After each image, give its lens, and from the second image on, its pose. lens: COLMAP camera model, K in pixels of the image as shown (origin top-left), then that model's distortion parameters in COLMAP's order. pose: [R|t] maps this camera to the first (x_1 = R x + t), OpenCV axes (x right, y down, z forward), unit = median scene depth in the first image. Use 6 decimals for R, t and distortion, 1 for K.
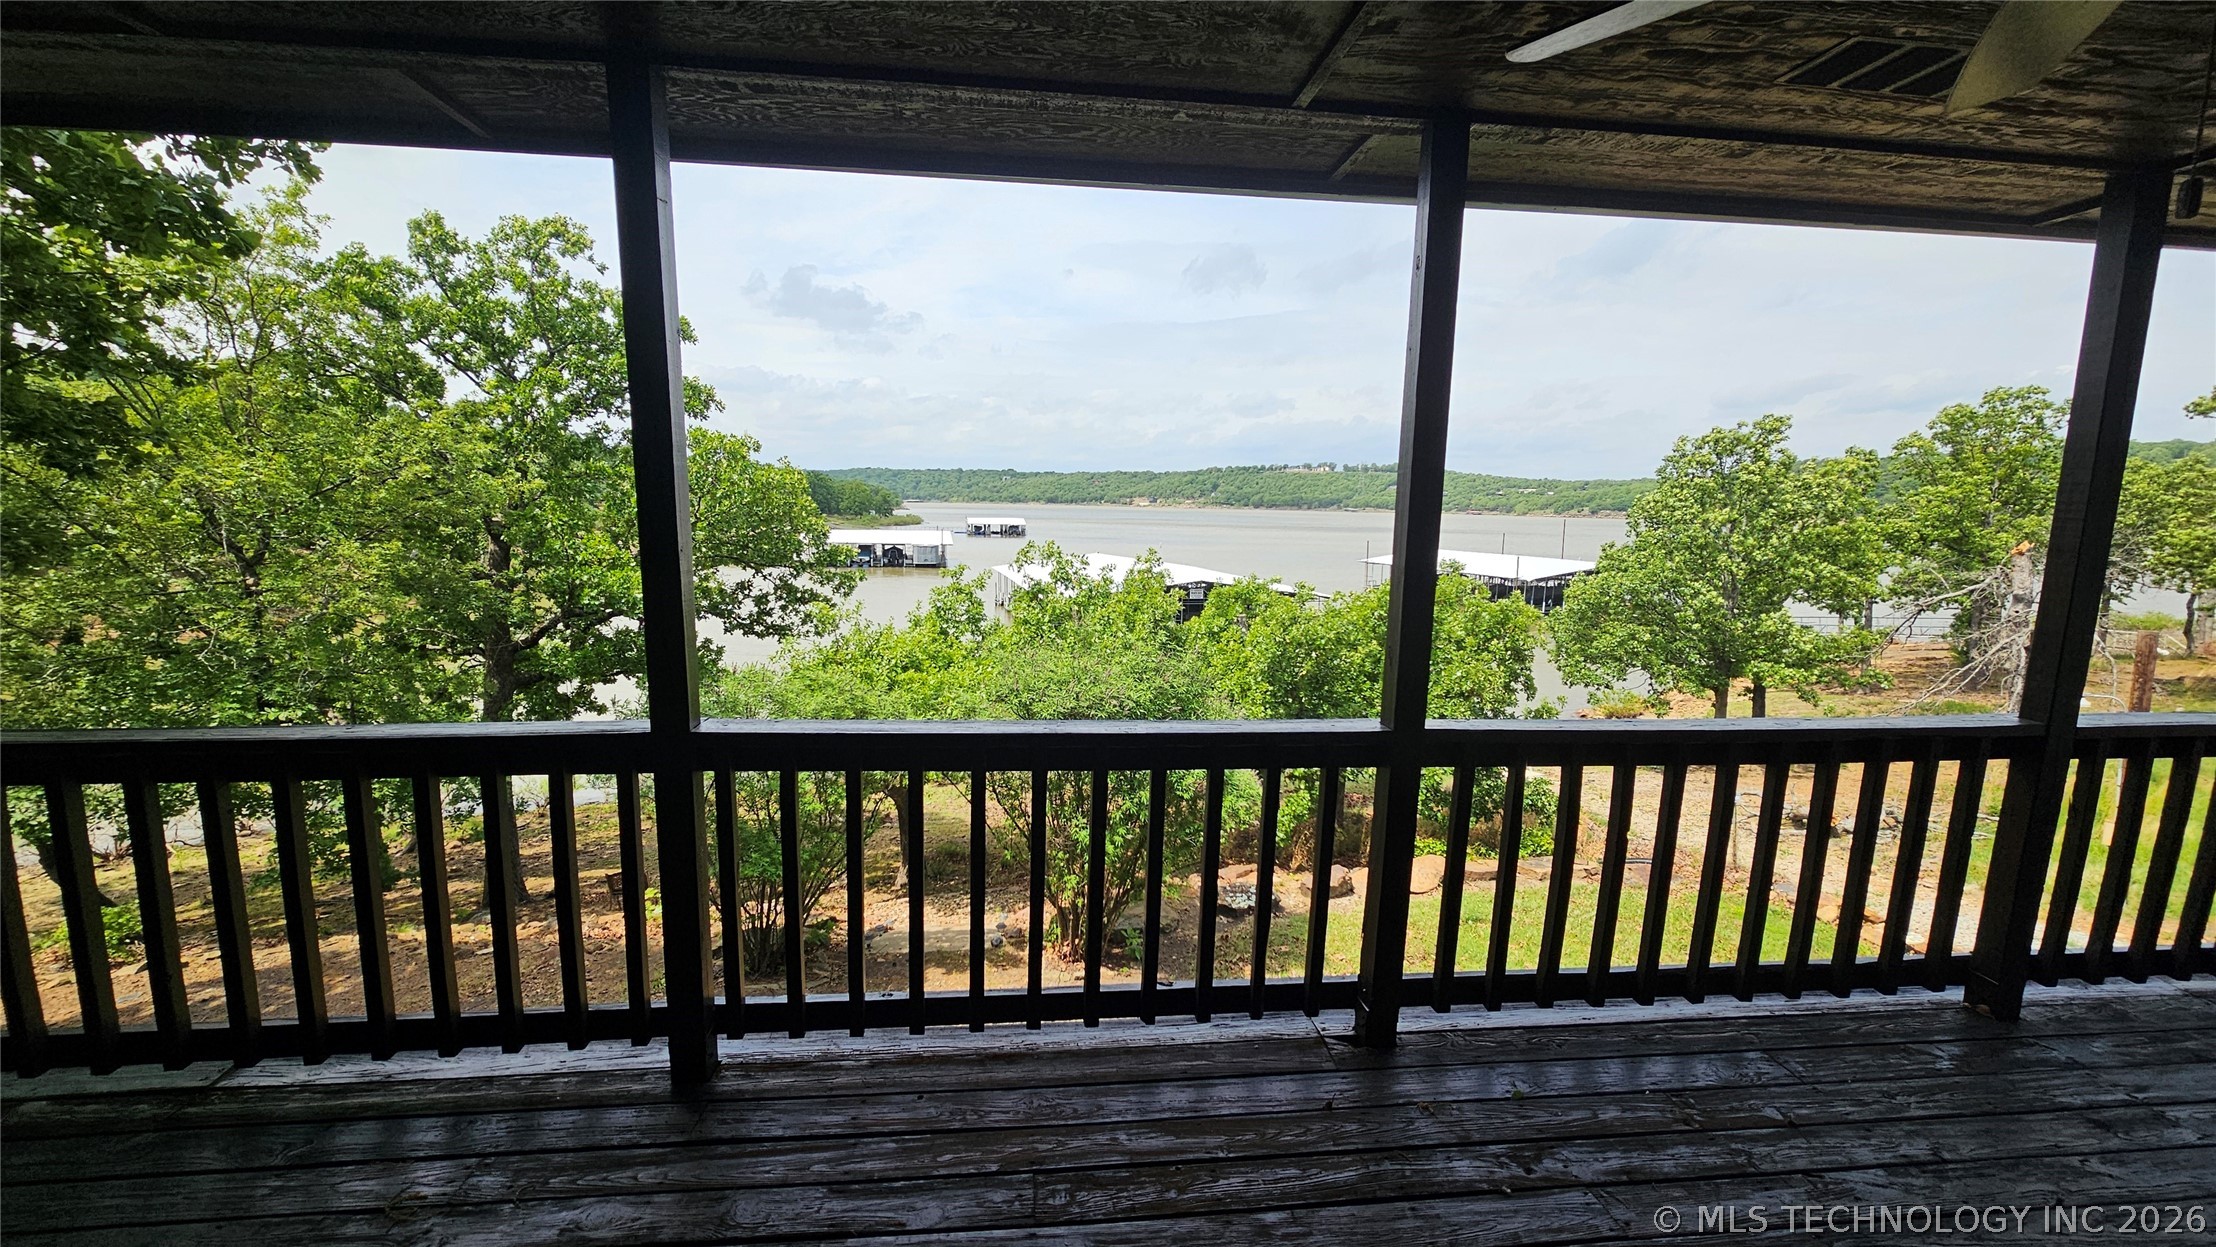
lens RADIAL K [[899.7, 0, 1112.7], [0, 899.7, 633.5], [0, 0, 1]] dist [-0.003169, 0.001381]
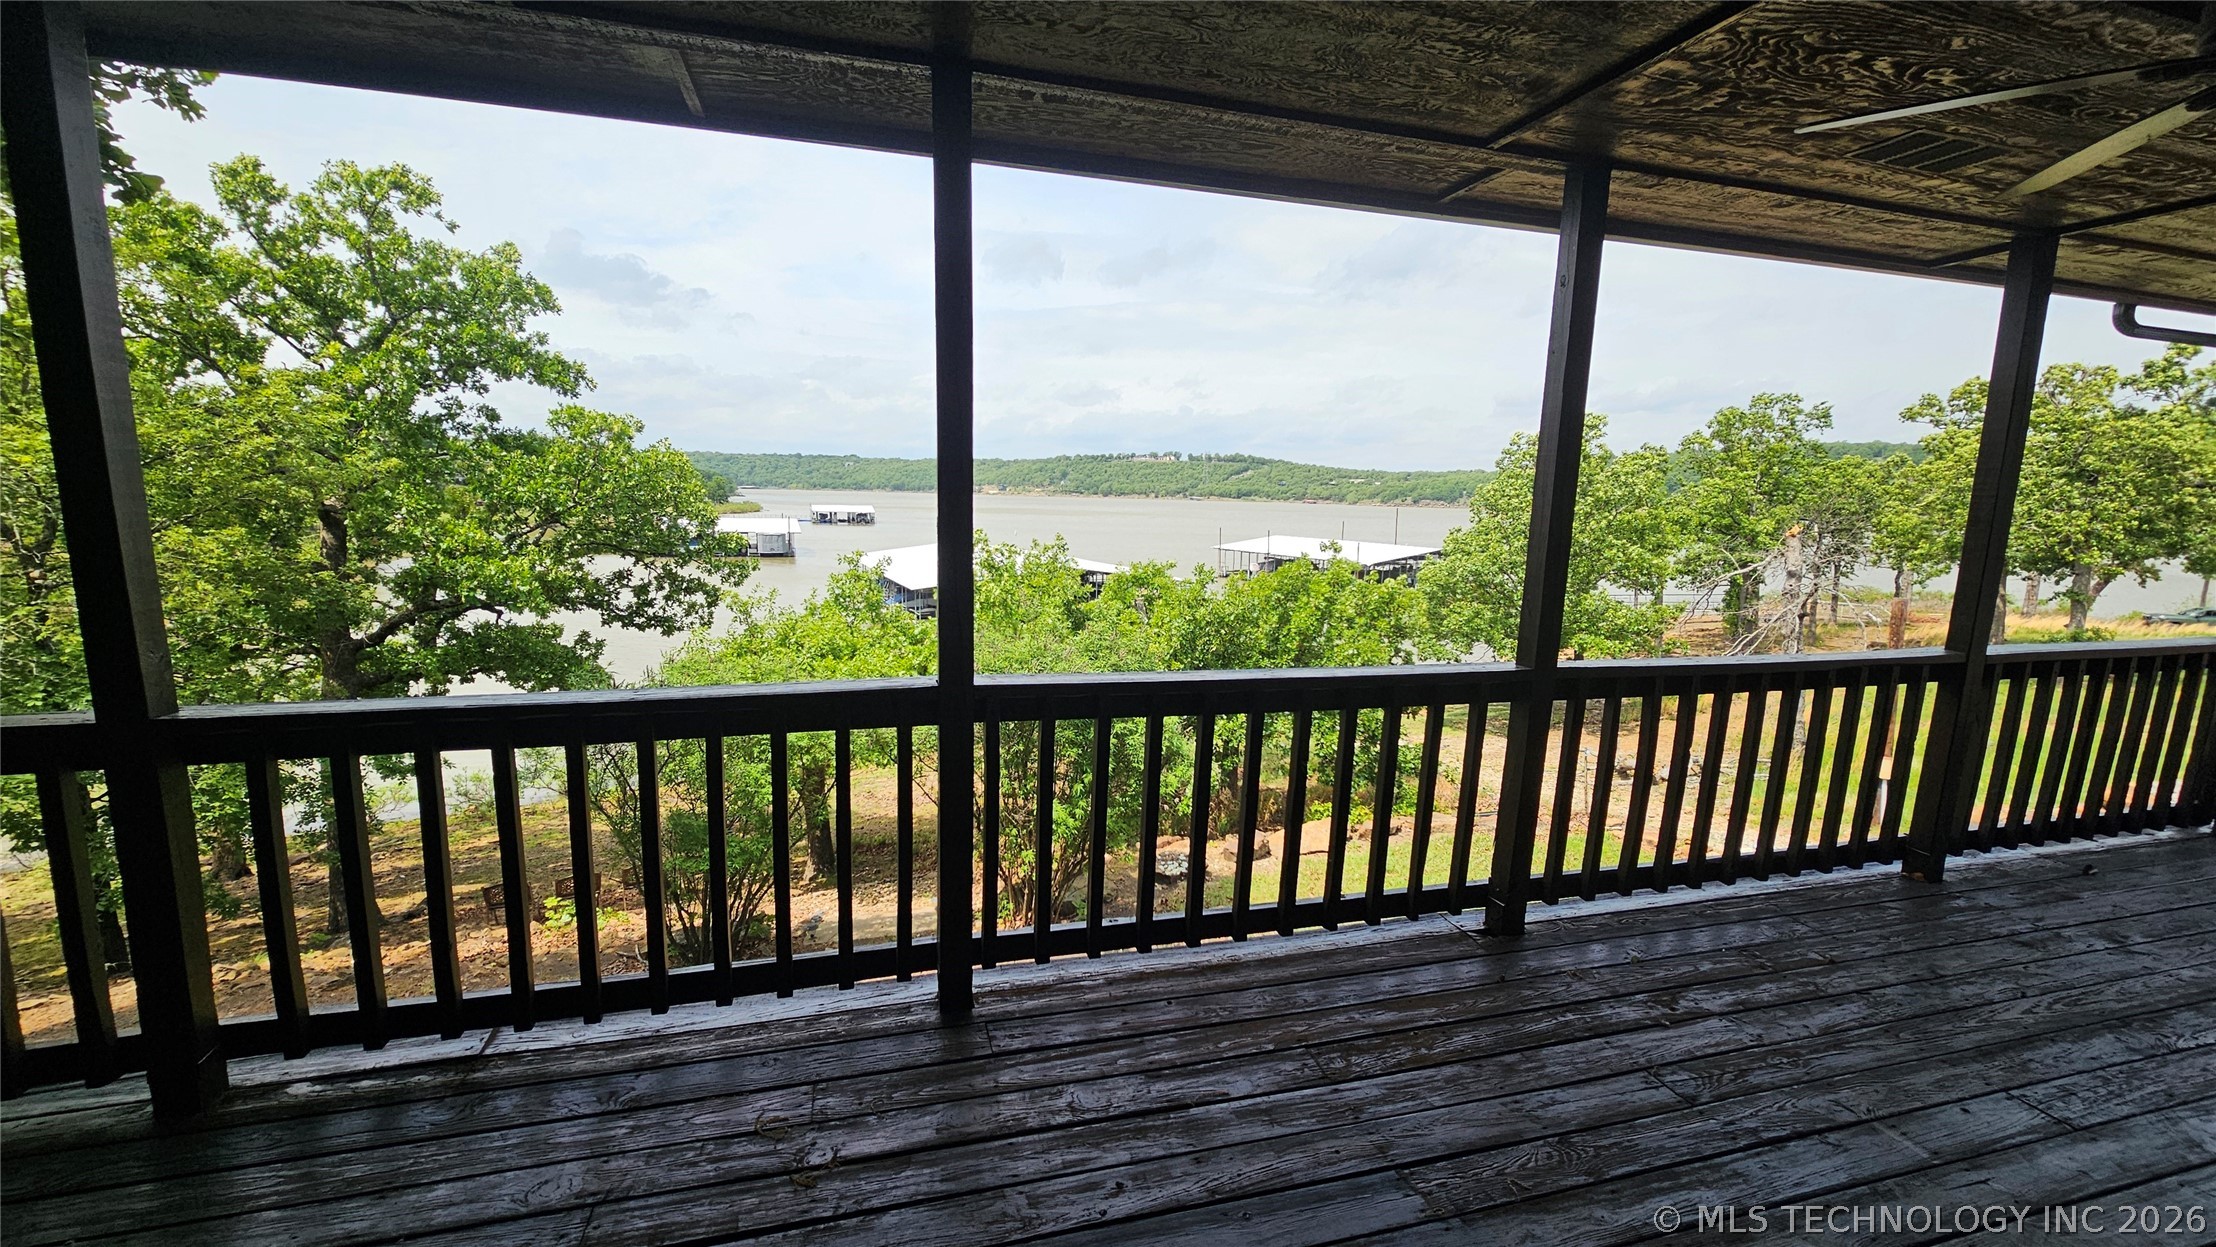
lens RADIAL K [[899.7, 0, 1110.3], [0, 899.7, 637.1], [0, 0, 1]] dist [-0.003169, 0.001381]
pose [[0.986253, -0.021725, 0.163805, -0.153106], [0.018976, 0.999652, 0.018328, 0.010583], [-0.164146, -0.014968, 0.986322, -0.033024]]
